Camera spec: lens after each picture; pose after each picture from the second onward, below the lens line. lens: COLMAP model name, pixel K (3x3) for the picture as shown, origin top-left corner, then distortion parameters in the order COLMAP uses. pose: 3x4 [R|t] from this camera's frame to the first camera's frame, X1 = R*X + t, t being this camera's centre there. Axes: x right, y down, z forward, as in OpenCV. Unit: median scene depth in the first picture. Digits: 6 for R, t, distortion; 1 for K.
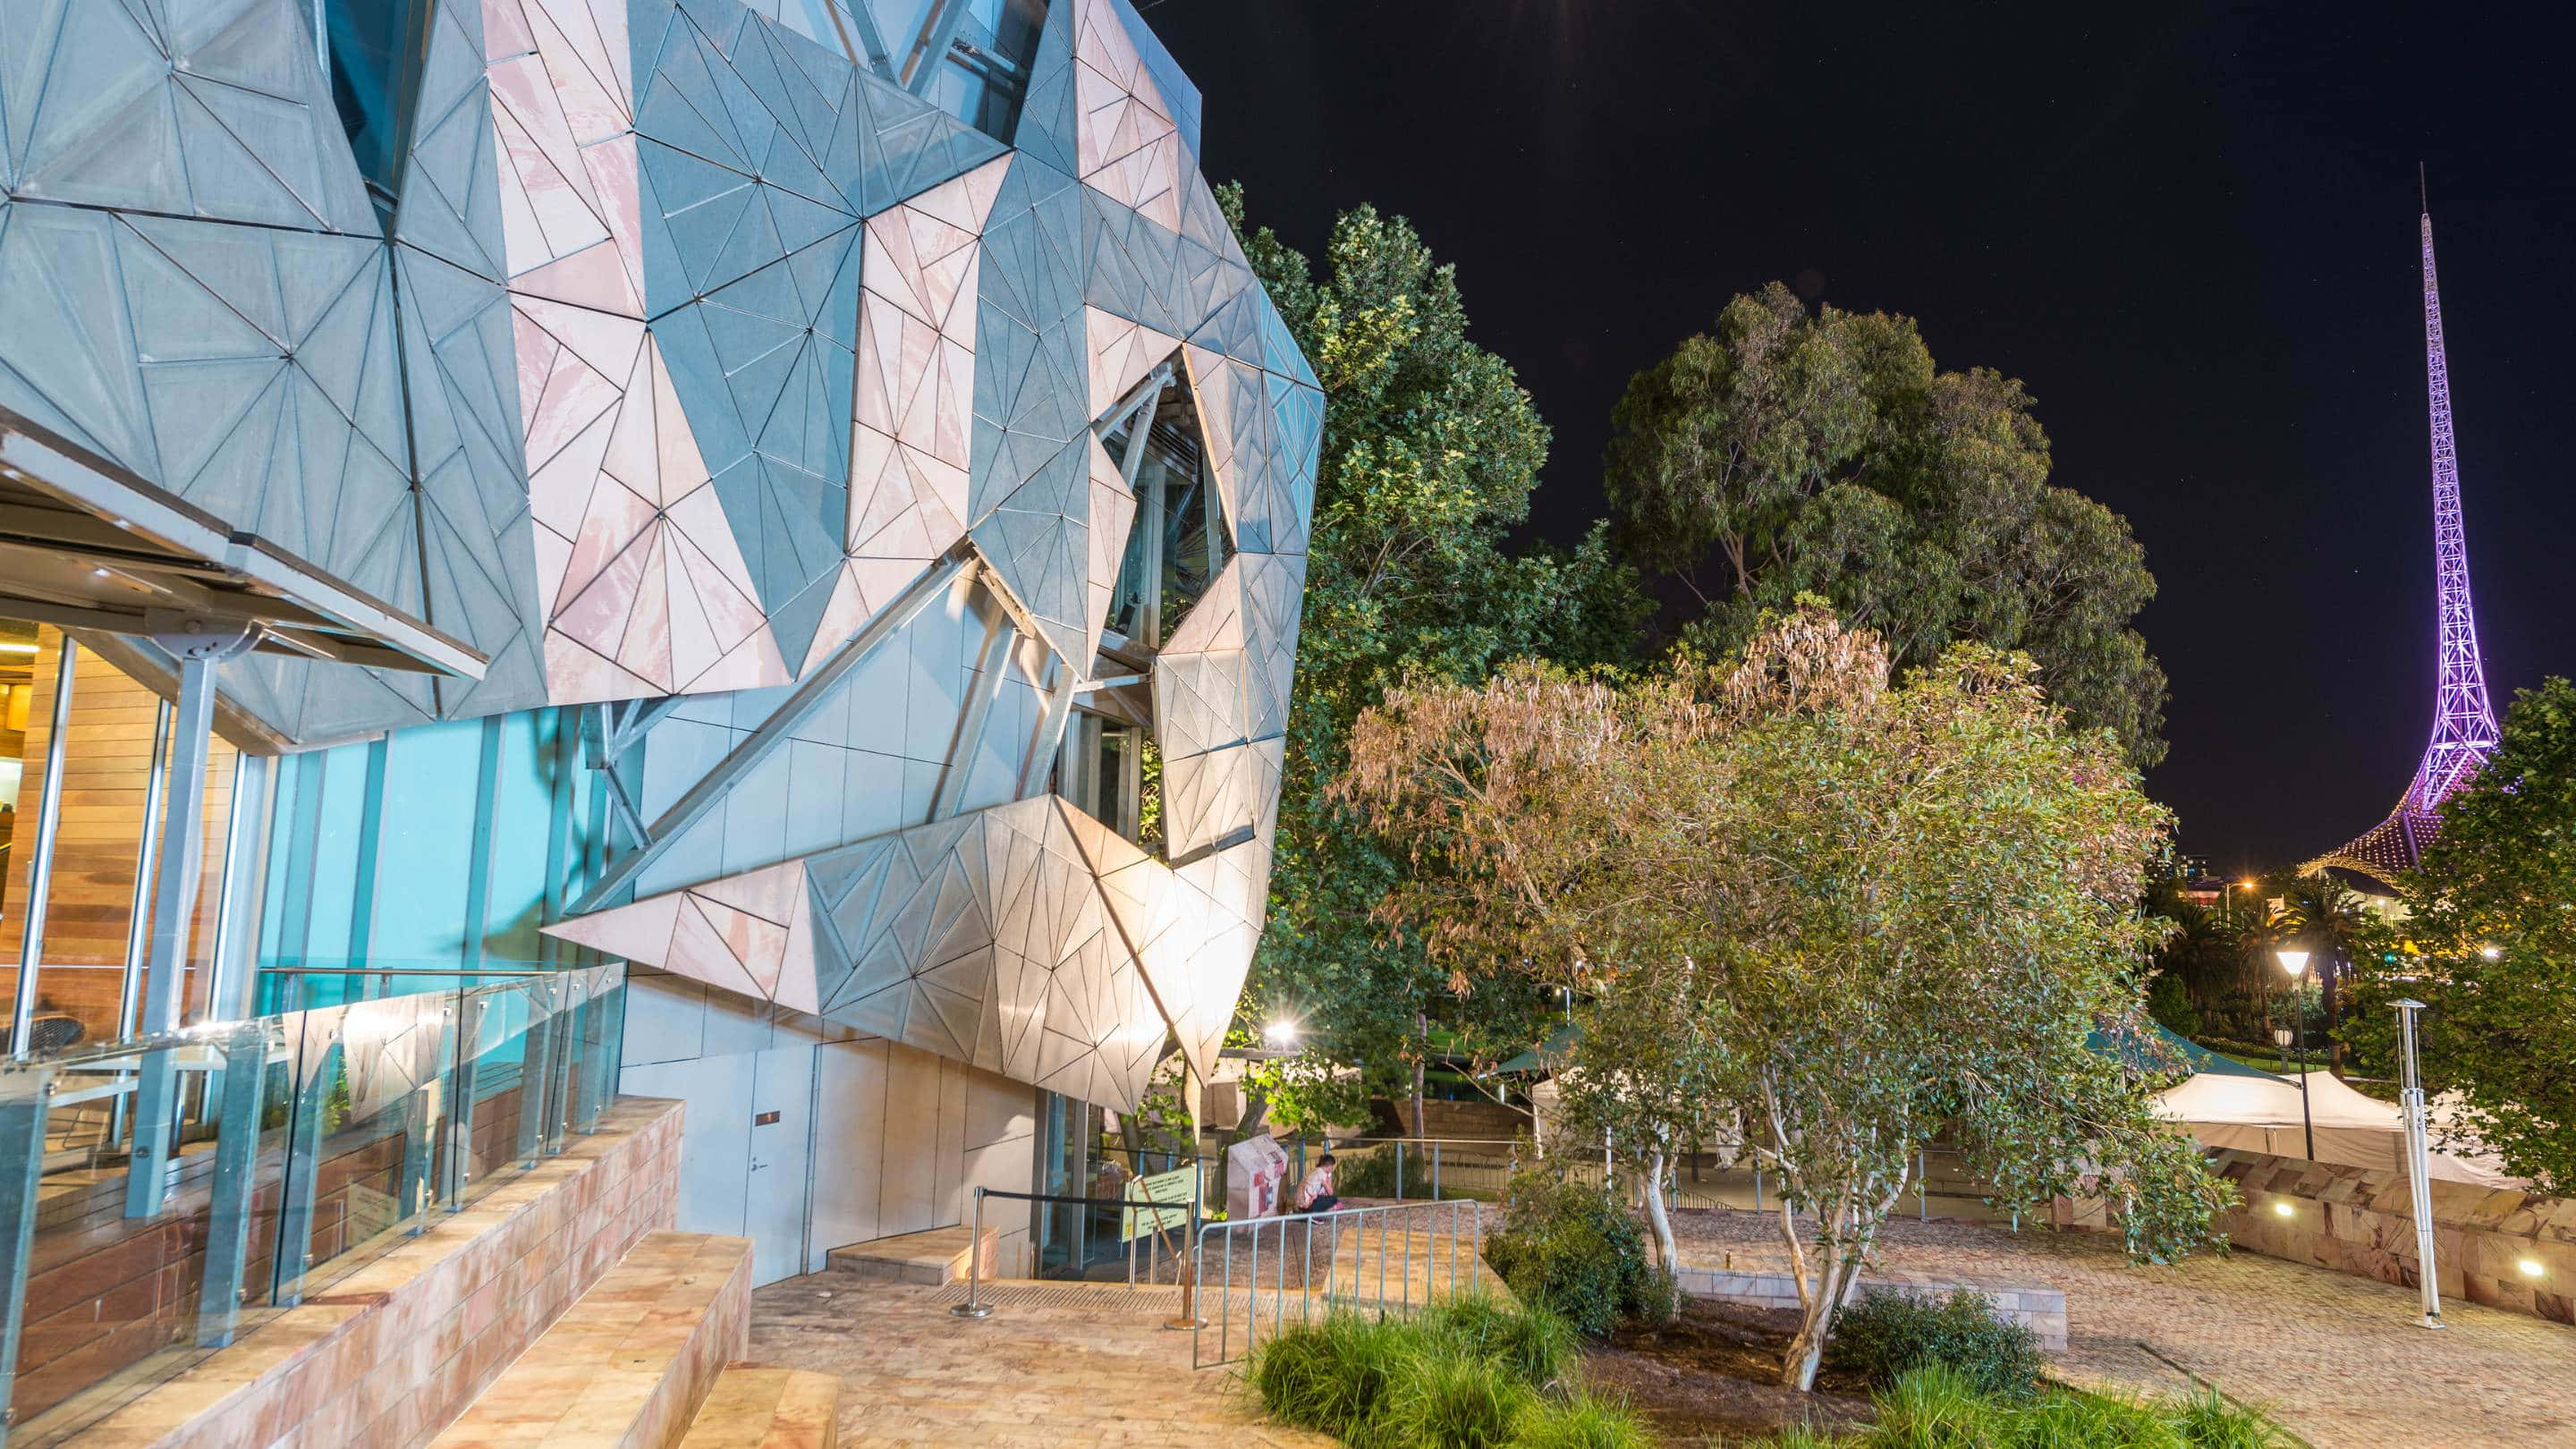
lens RADIAL K [[1777.3, 0, 1288.0], [0, 1777.3, 724.5], [0, 0, 1]] dist [0.004750, -0.002621]
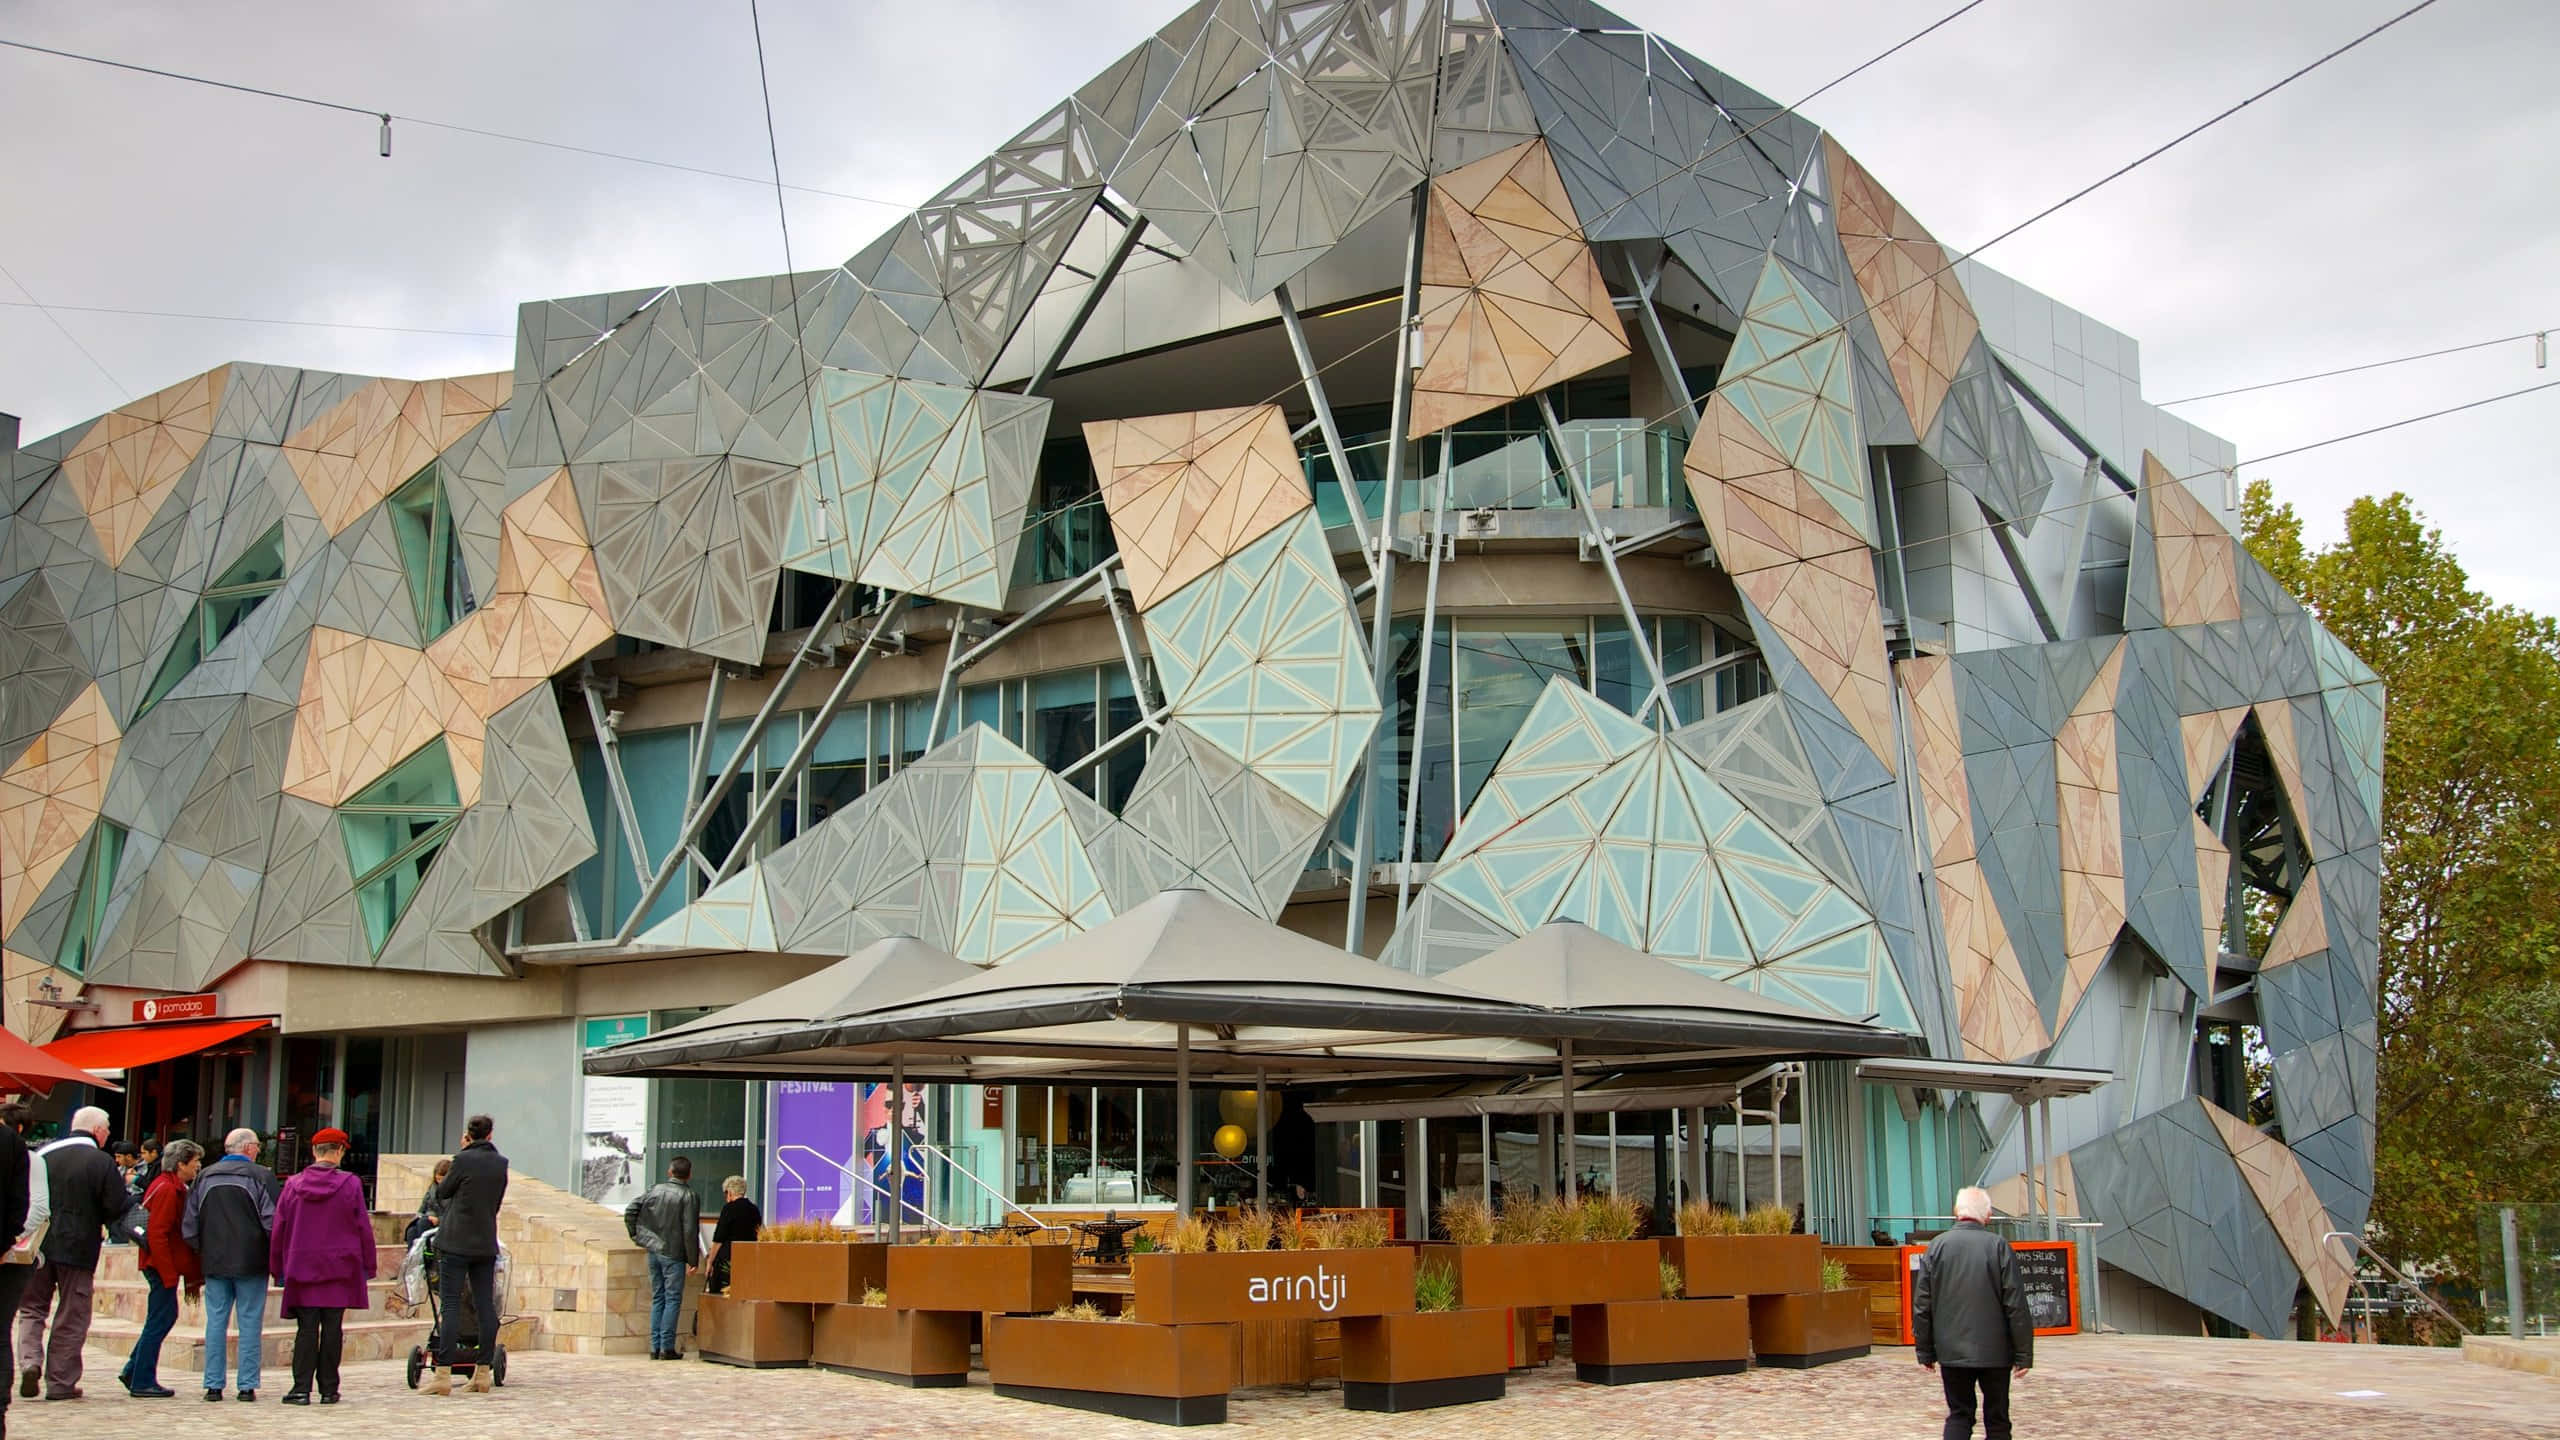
lens RADIAL K [[2704.4, 0, 1226.1], [0, 2704.4, 771.3], [0, 0, 1]] dist [0.006890, 0.038366]
pose [[0.920269, -0.090479, -0.380683, -0.004767], [0.069379, 0.995214, -0.068818, -0.102381], [0.385087, 0.036920, 0.922141, -1.050760]]
